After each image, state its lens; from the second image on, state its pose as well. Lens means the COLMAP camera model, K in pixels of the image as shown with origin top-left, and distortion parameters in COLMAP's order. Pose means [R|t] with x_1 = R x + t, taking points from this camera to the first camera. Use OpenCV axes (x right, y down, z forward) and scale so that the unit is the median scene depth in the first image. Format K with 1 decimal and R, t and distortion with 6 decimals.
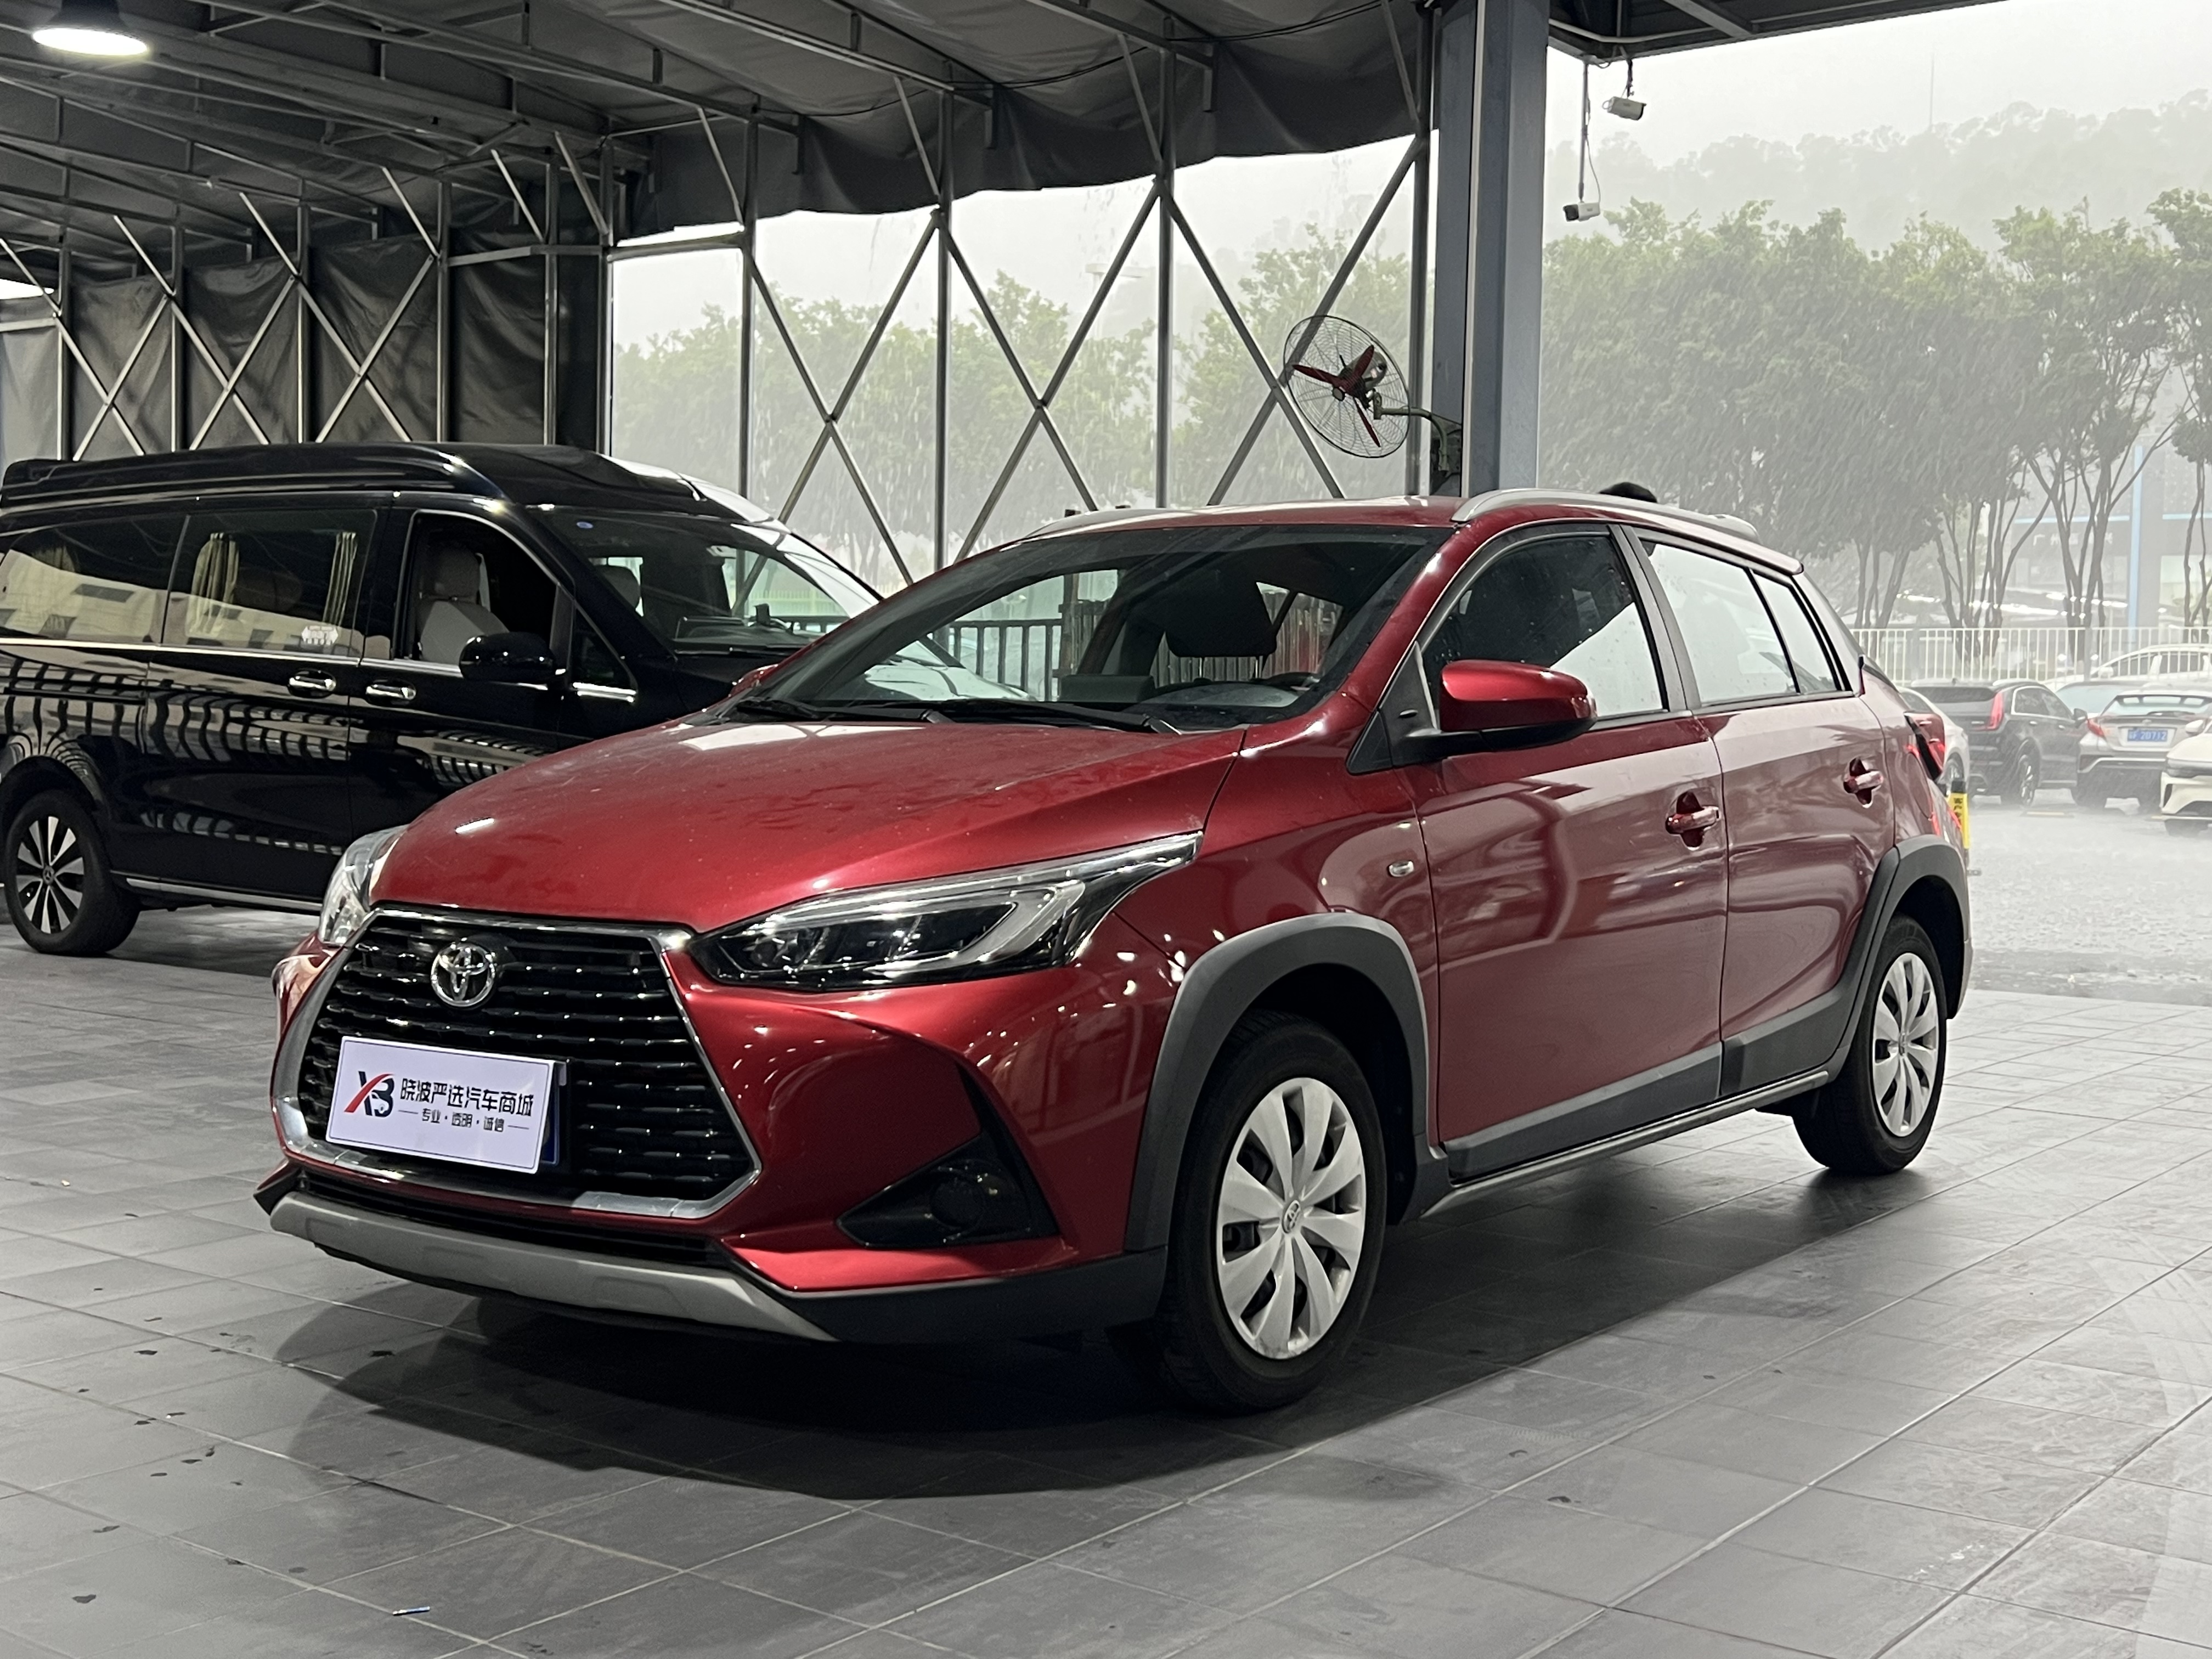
lens RADIAL K [[2606.9, 0, 1119.7], [0, 2606.9, 831.5], [0, 0, 1]] dist [0.180371, -0.448546]
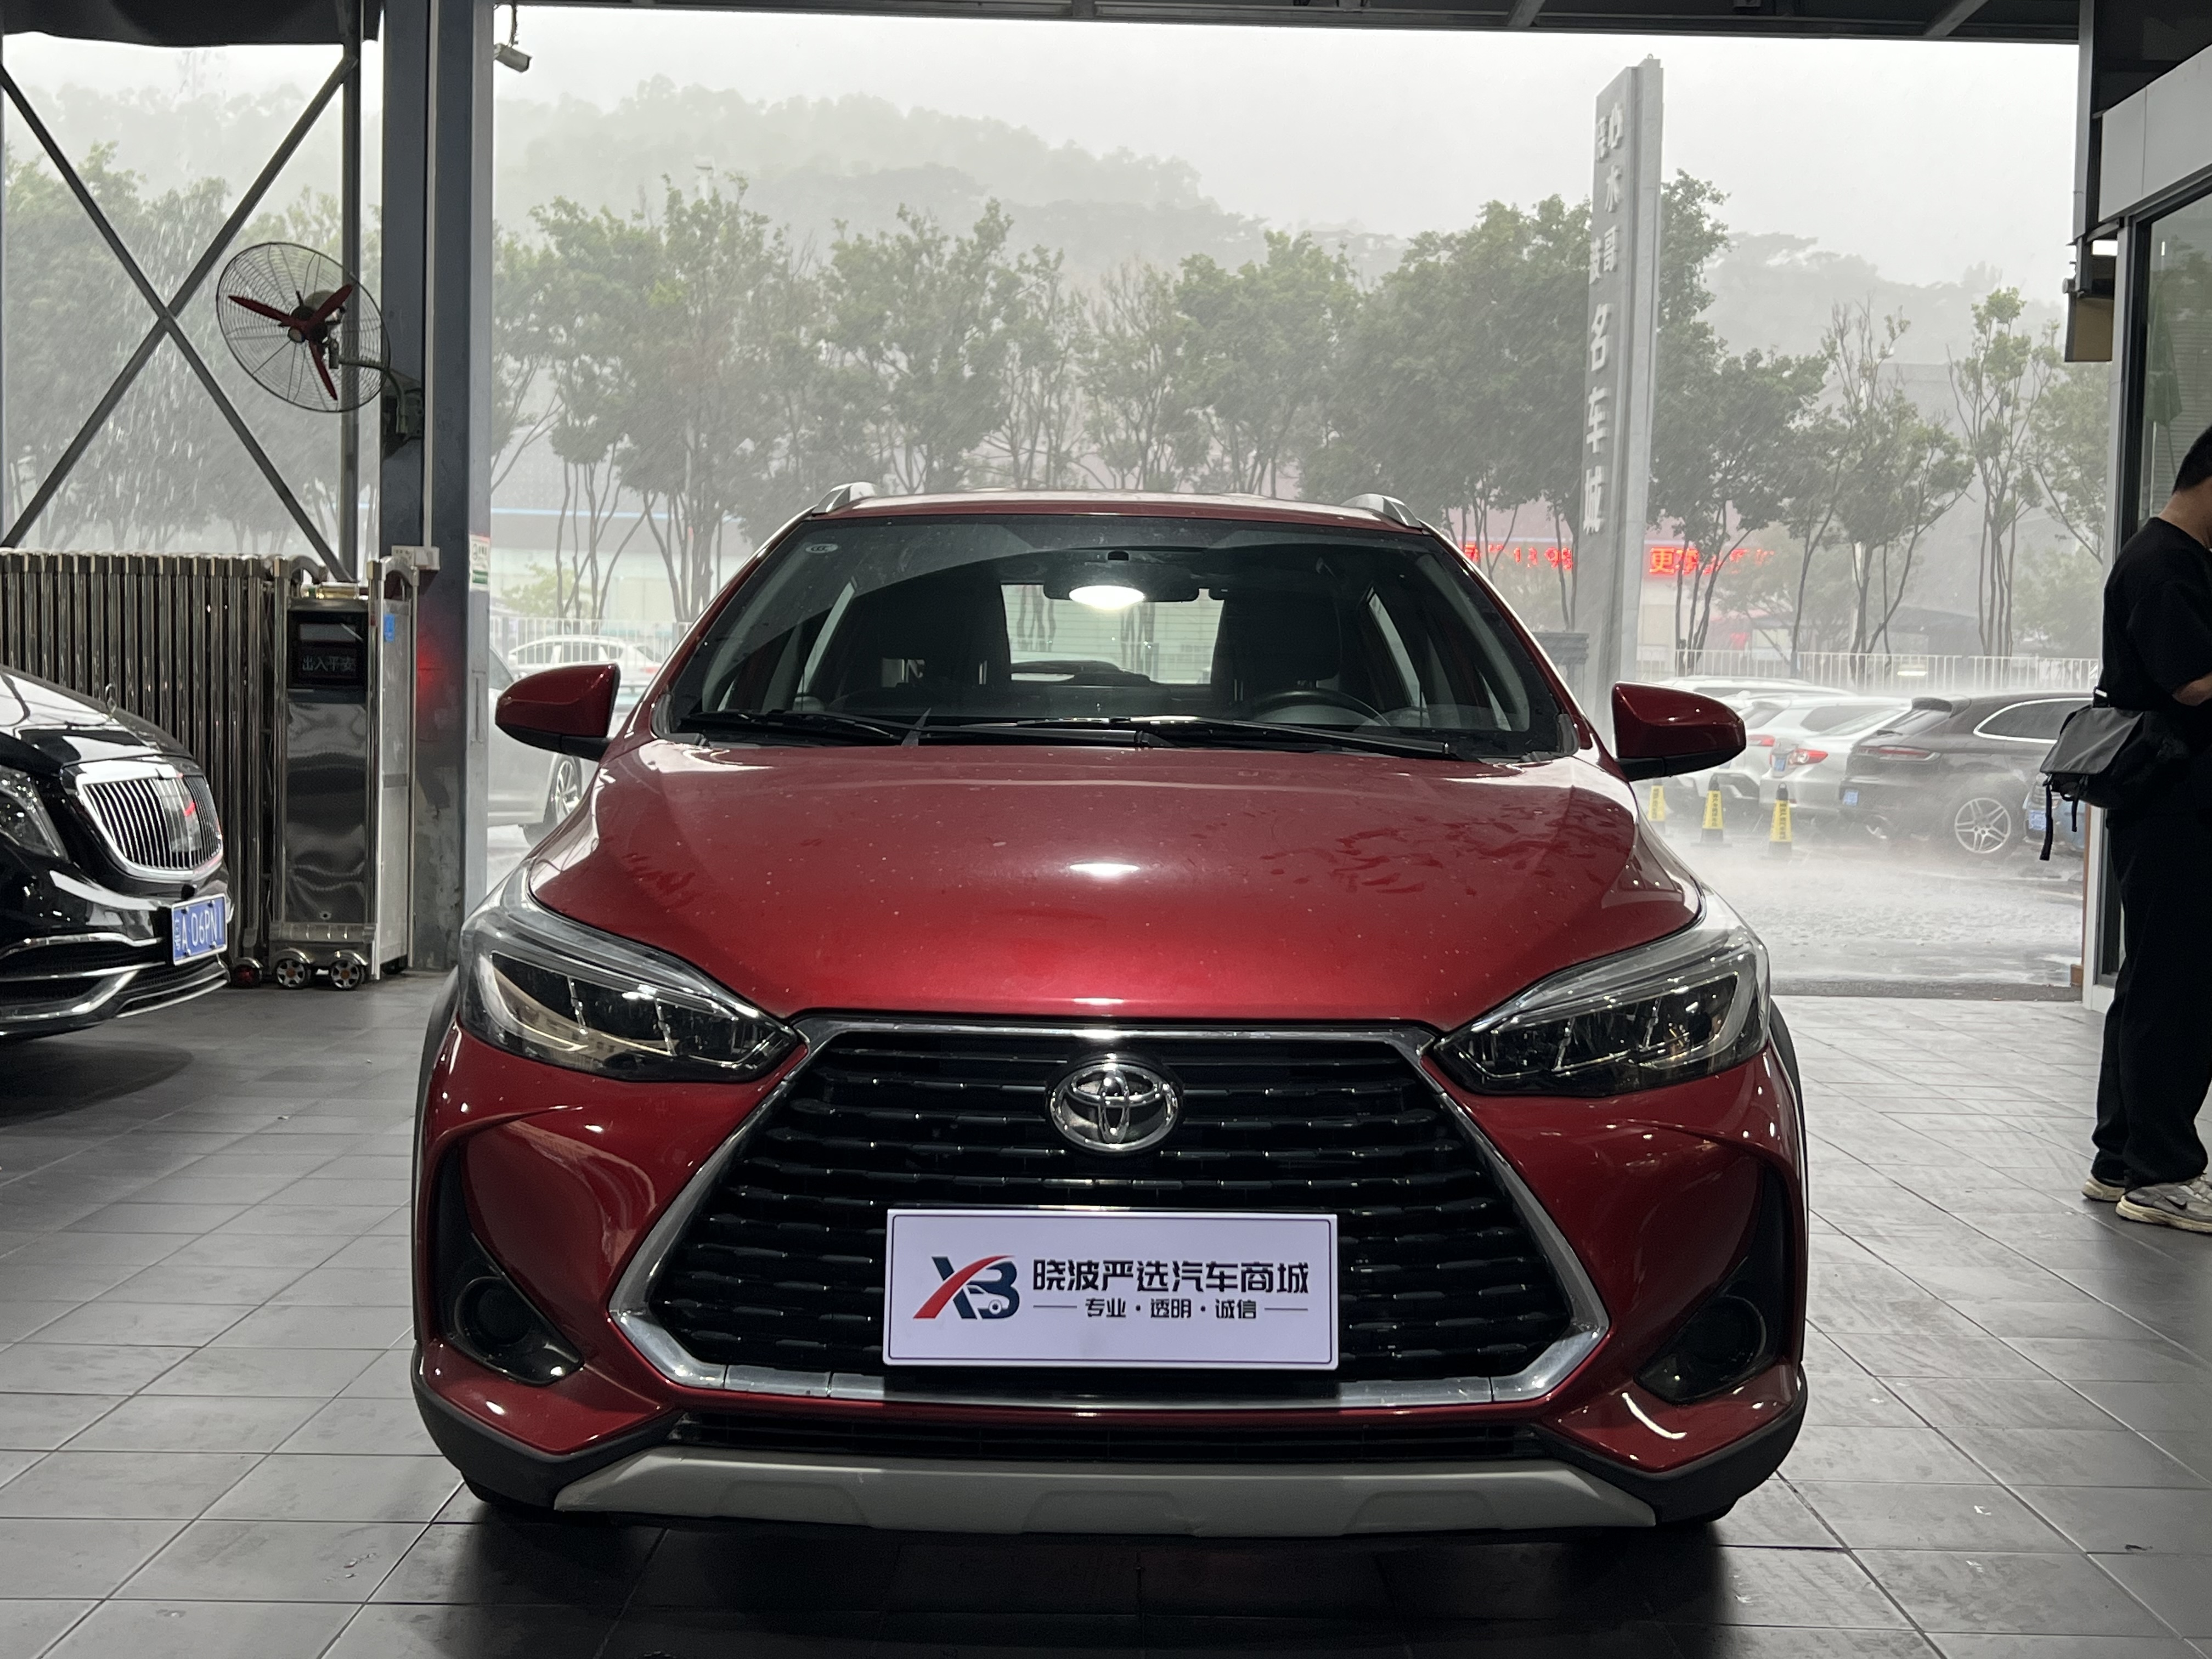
lens RADIAL K [[2606.9, 0, 1119.7], [0, 2606.9, 831.5], [0, 0, 1]] dist [0.180371, -0.448546]
pose [[0.793814, -0.022421, 0.607748, -0.671556], [0.018100, 0.999748, 0.013241, -0.030380], [-0.607892, 0.000489, 0.794020, 0.421281]]
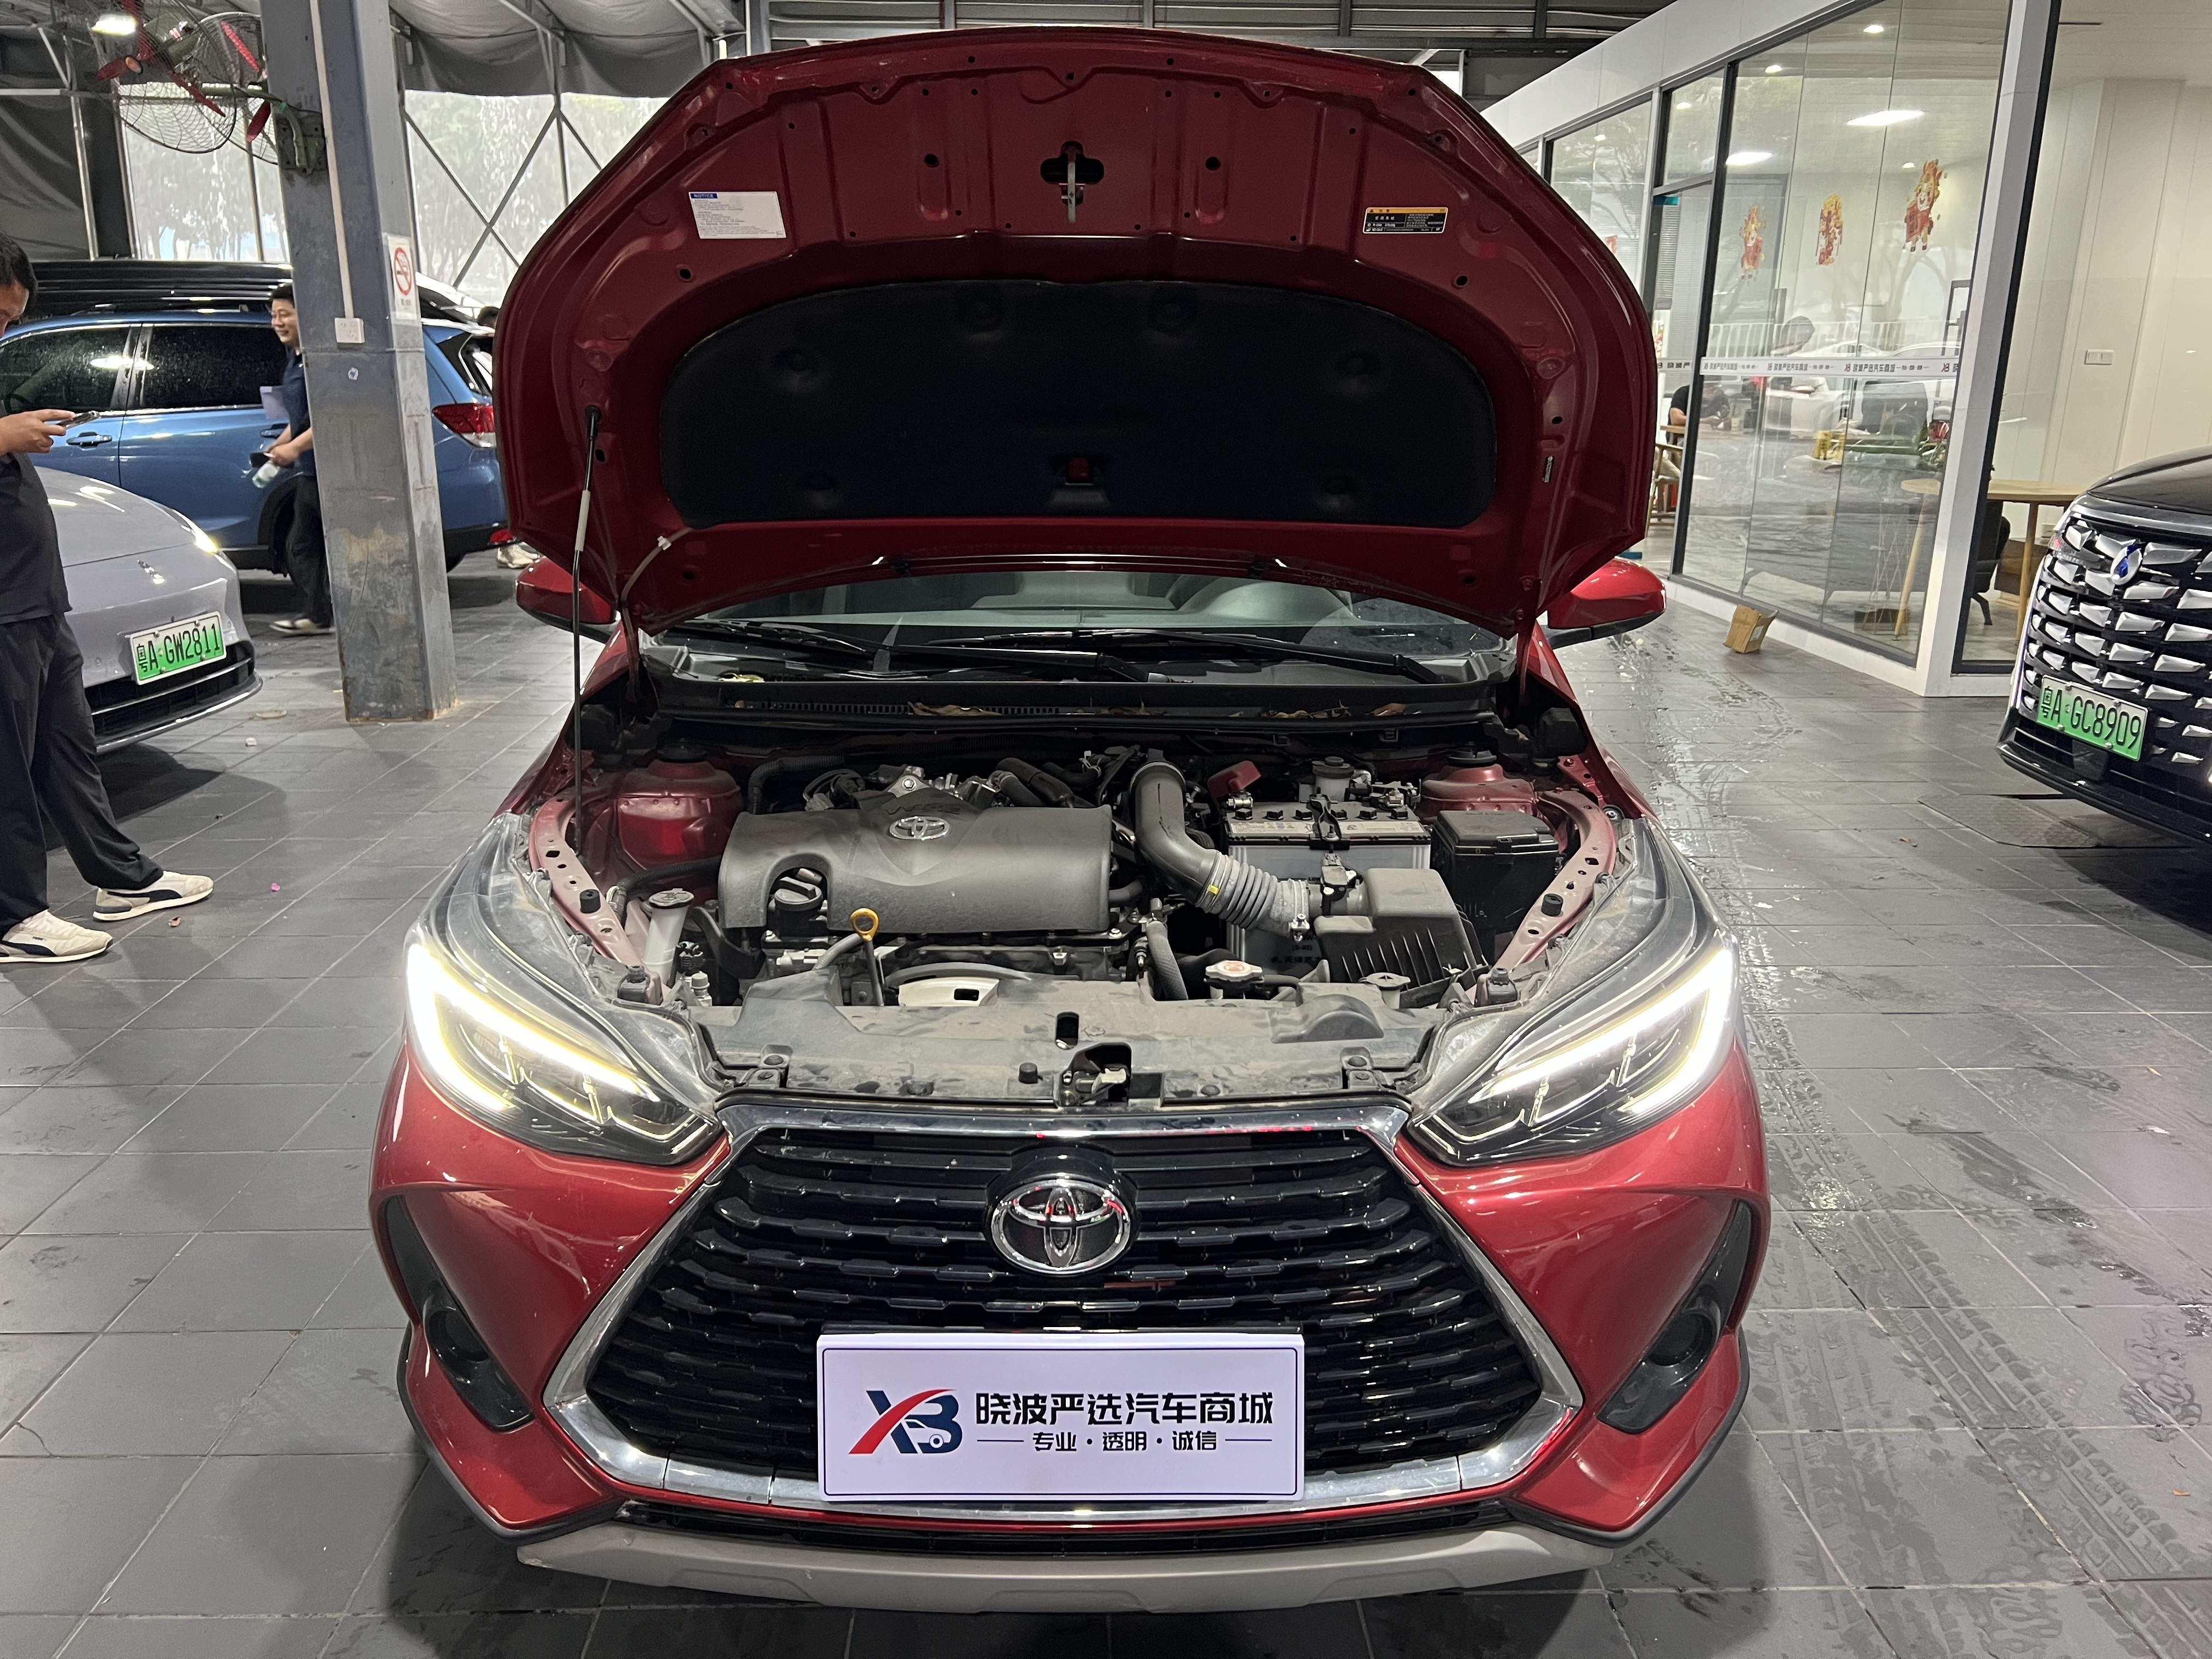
lens RADIAL K [[1675.5, 0, 1106.0], [0, 1675.5, 829.5], [0, 0, 1]] dist [0.045979, -0.054286]
pose [[0.799786, -0.171330, 0.575316, -0.457964], [0.033258, 0.969579, 0.242507, -0.141732], [-0.599363, -0.174820, 0.781154, 0.669723]]
